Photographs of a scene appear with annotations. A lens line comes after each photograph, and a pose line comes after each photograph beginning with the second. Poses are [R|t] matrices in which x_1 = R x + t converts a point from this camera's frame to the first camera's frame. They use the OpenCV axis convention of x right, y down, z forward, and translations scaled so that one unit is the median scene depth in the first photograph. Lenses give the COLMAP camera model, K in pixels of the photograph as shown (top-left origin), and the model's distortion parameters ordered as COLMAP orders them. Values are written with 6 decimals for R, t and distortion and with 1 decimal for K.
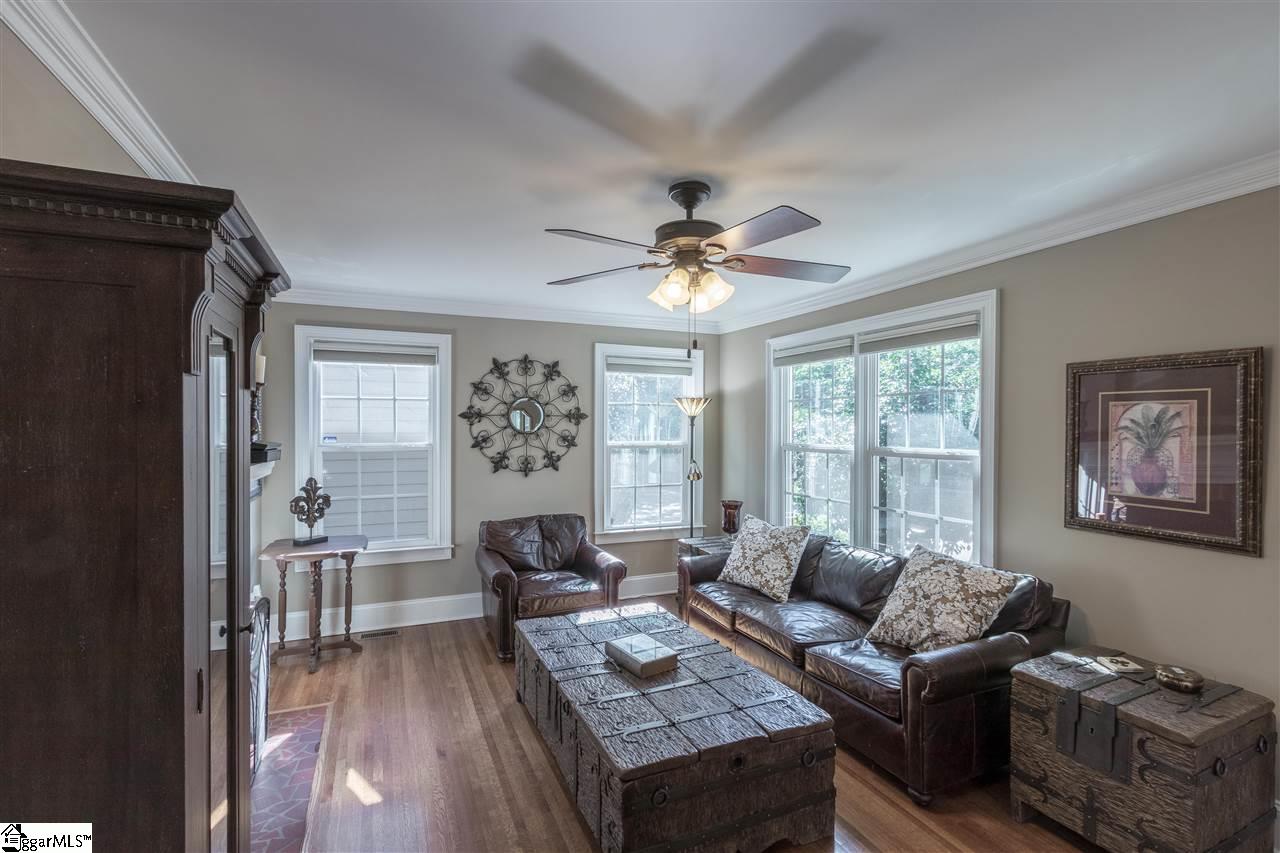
lens RADIAL K [[583.8, 0, 636.8], [0, 583.8, 430.4], [0, 0, 1]] dist [0.000839, 0.000347]
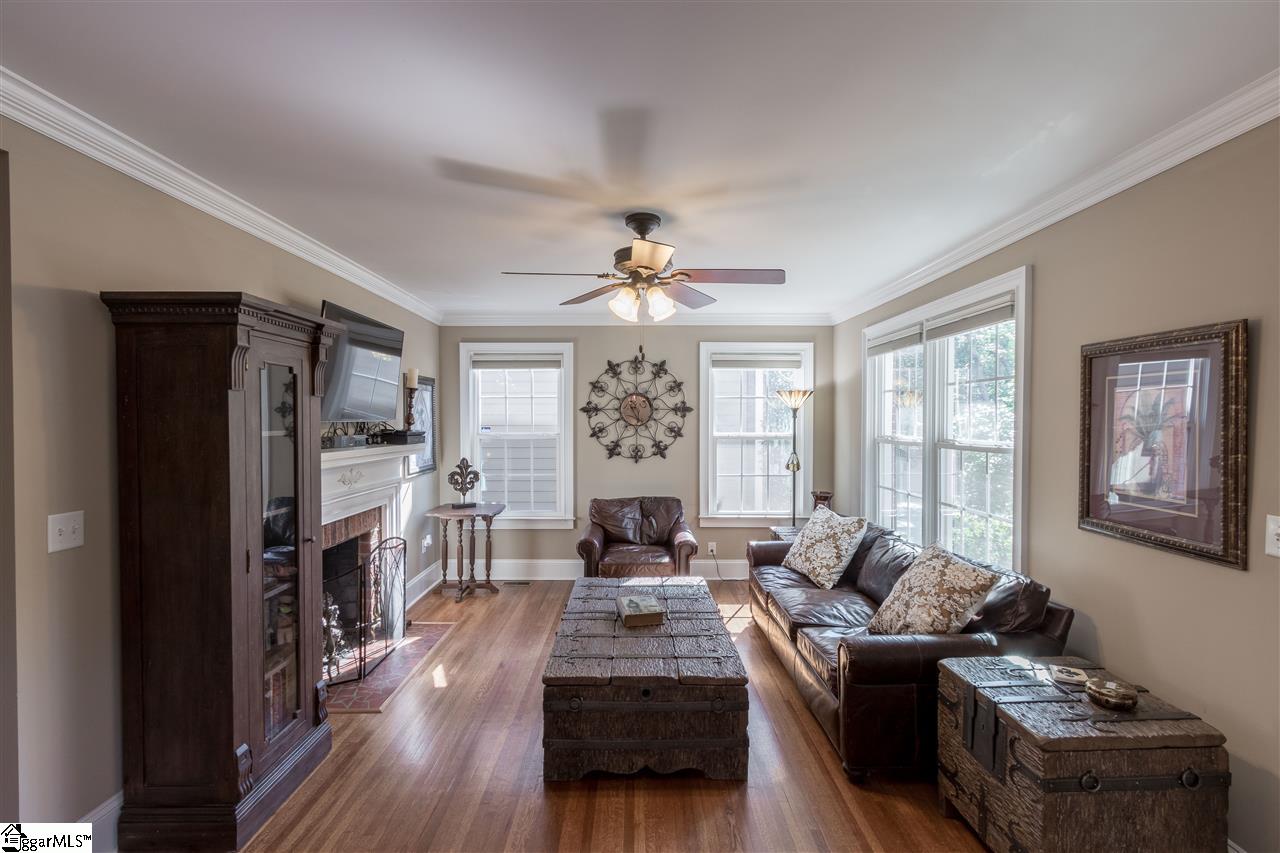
lens RADIAL K [[583.8, 0, 636.8], [0, 583.8, 430.4], [0, 0, 1]] dist [0.000839, 0.000347]
pose [[0.918844, 0.004186, -0.394598, 0.324671], [0.000273, 0.999937, 0.011242, 0.003628], [0.394620, -0.010438, 0.918785, -0.061203]]
